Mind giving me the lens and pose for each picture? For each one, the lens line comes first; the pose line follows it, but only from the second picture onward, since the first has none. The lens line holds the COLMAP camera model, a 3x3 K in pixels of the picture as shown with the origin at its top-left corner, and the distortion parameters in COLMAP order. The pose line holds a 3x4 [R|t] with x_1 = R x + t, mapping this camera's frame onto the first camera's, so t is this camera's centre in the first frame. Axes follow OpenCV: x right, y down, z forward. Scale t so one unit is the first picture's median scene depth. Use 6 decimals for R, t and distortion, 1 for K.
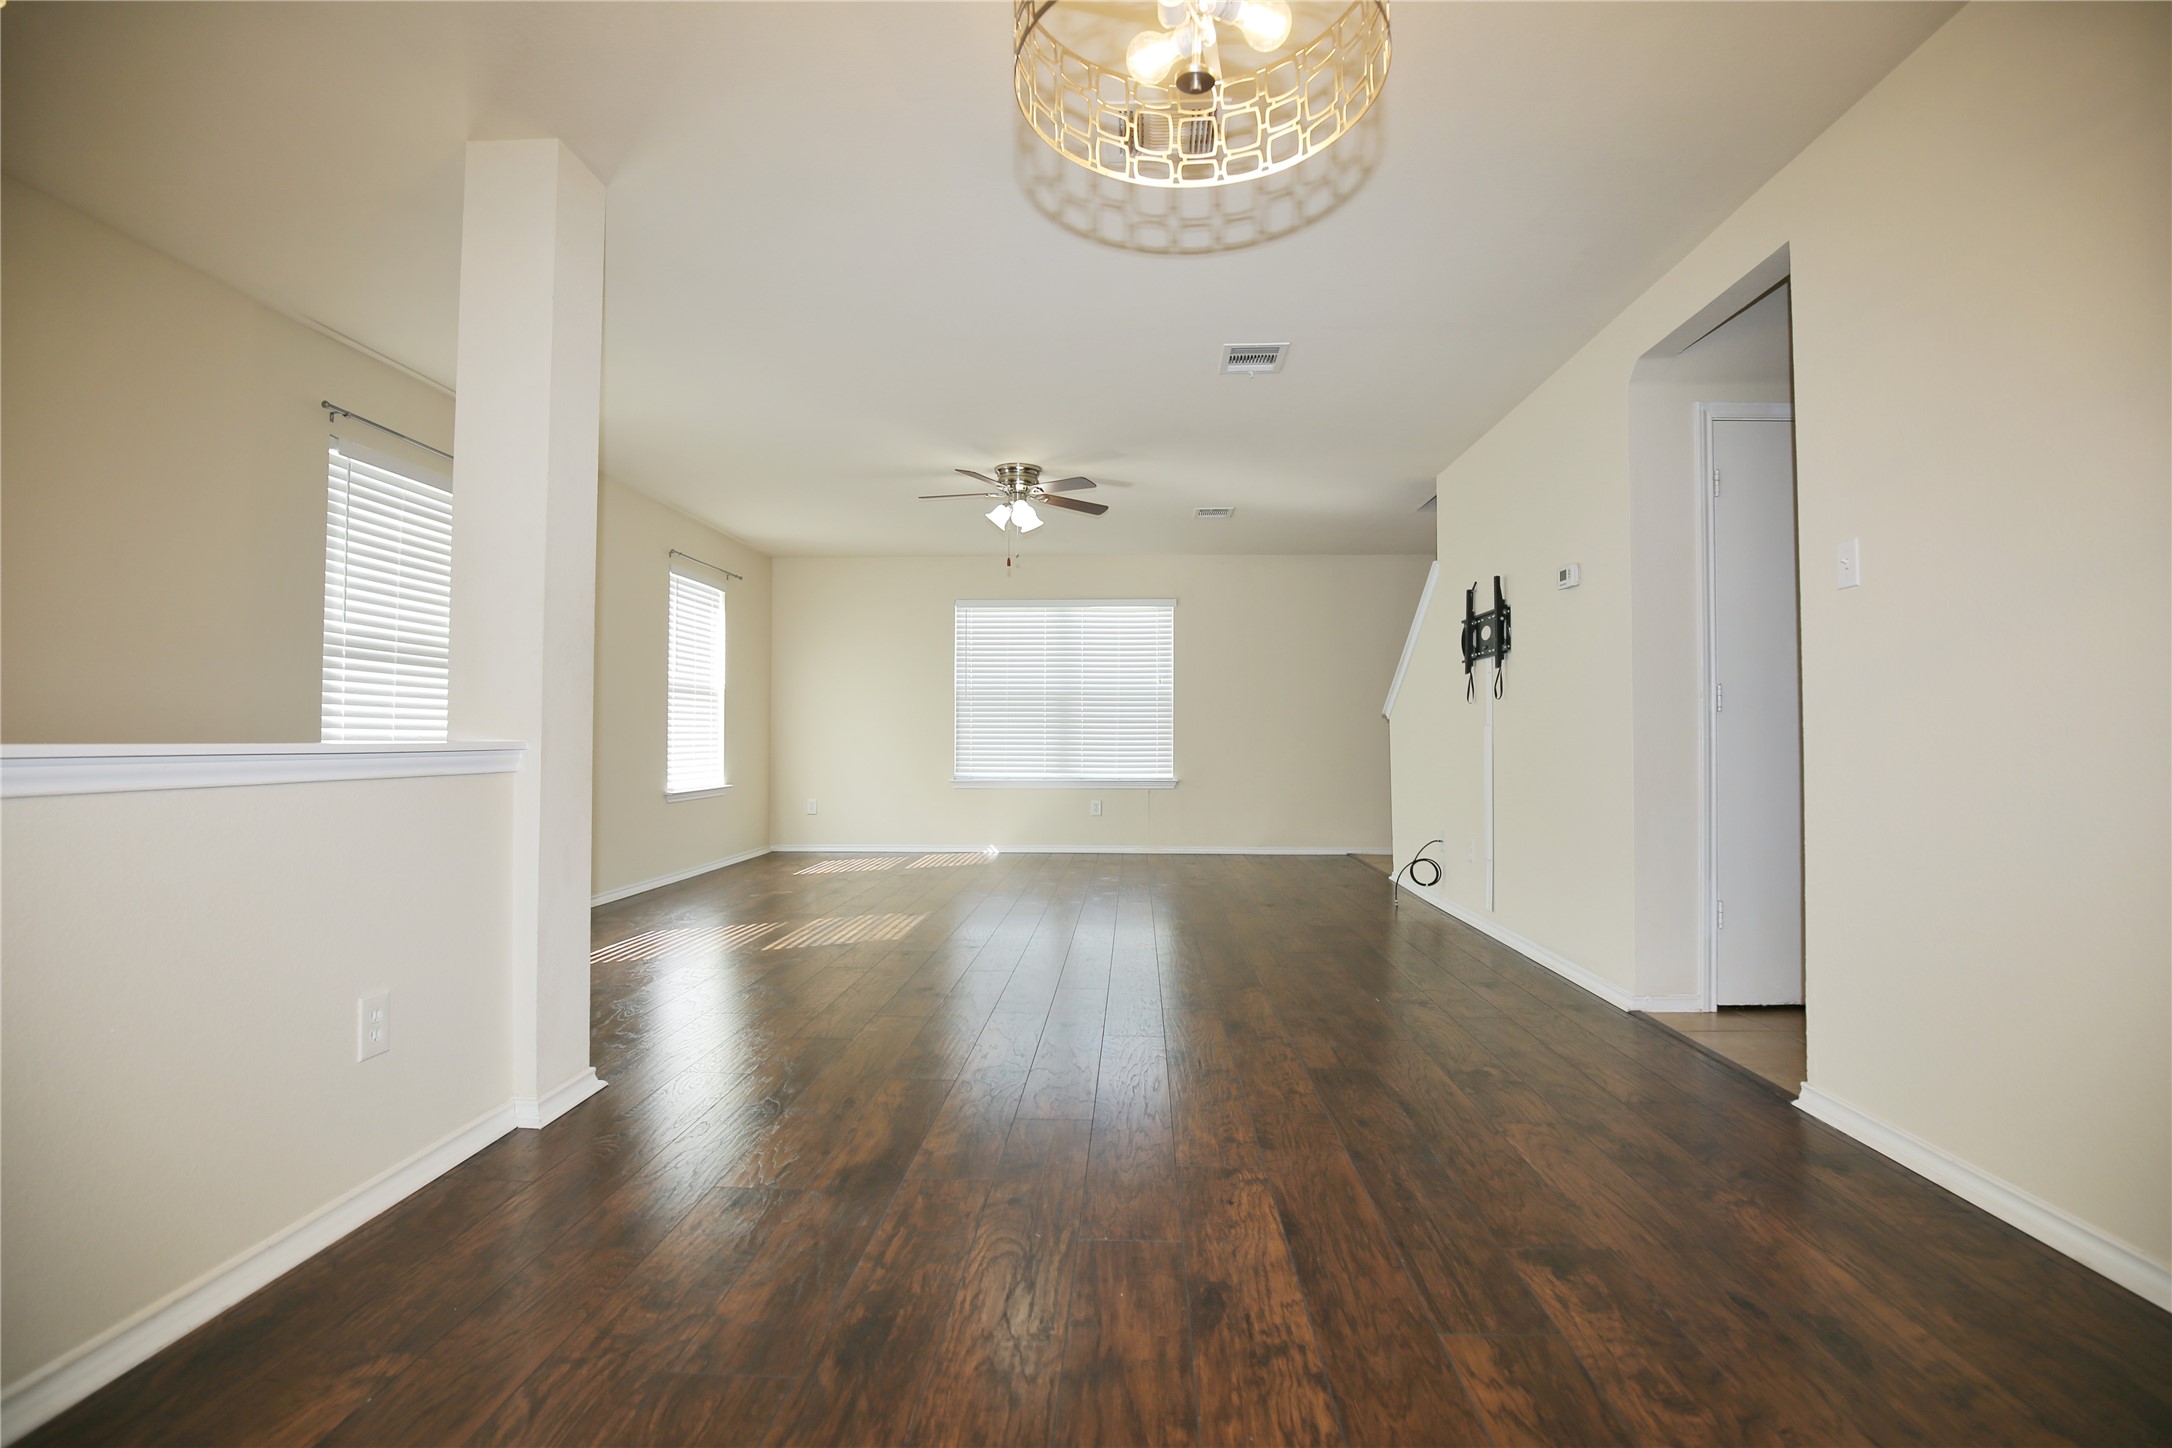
lens RADIAL K [[993.1, 0, 1086.8], [0, 993.1, 724.7], [0, 0, 1]] dist [-0.020280, -0.000122]
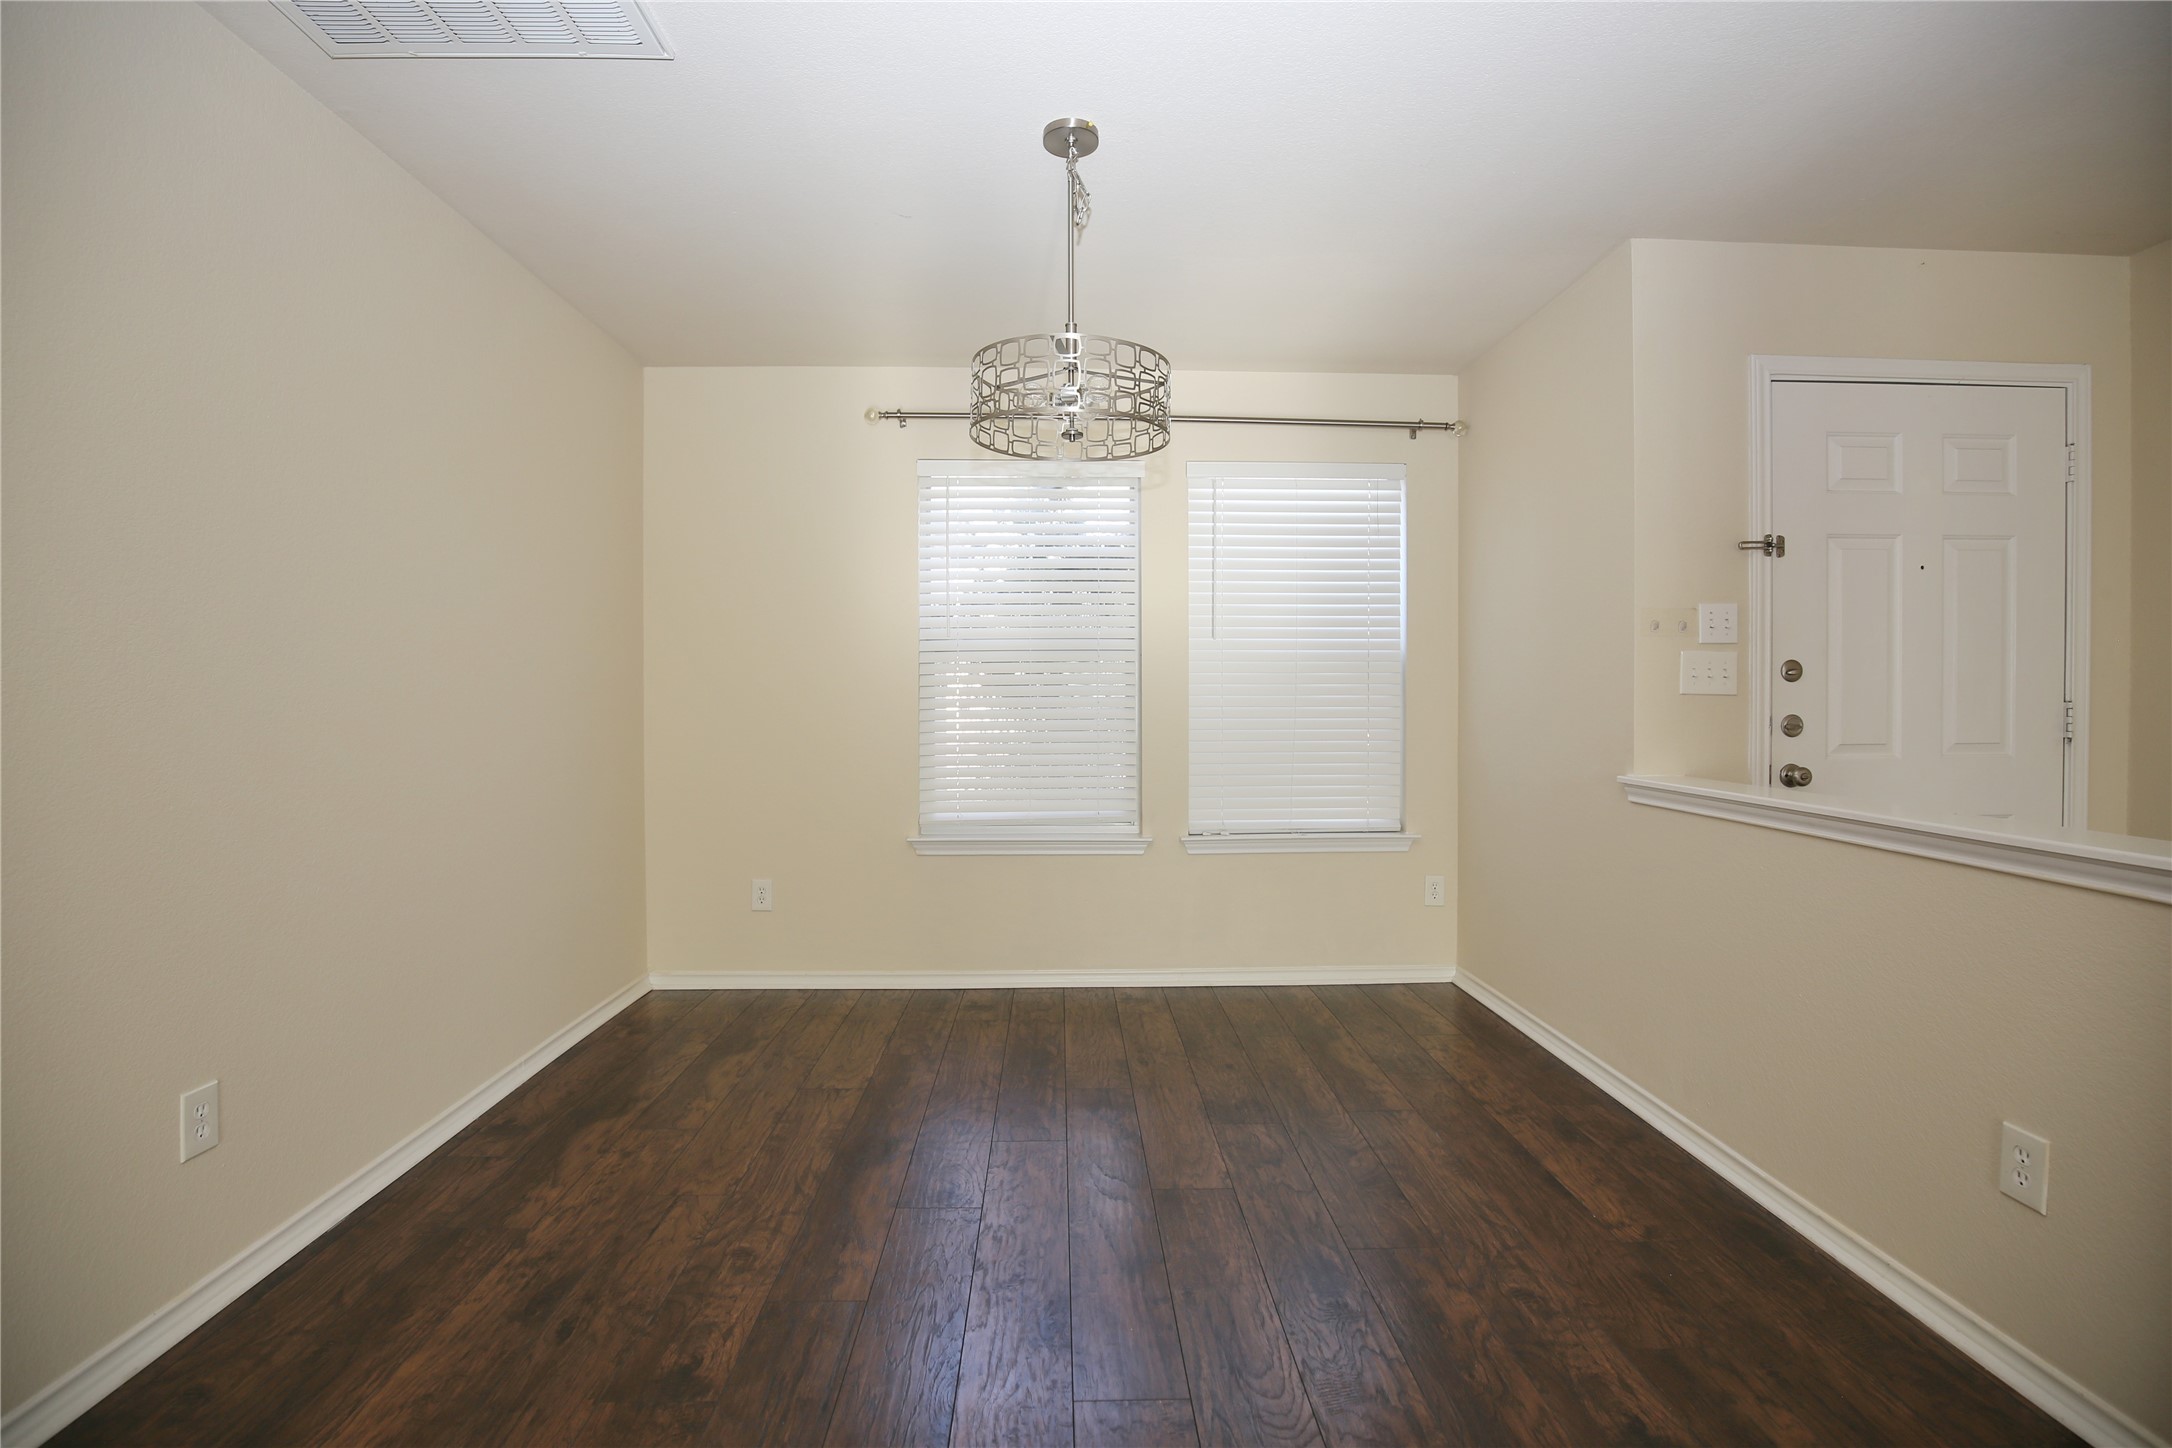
lens RADIAL K [[993.1, 0, 1087.1], [0, 993.1, 714.4], [0, 0, 1]] dist [-0.020280, -0.000122]
pose [[-0.996119, 0.001154, -0.088012, 0.194396], [0.001052, 0.999999, 0.001197, -0.107672], [0.088013, 0.001100, -0.996119, 2.263210]]
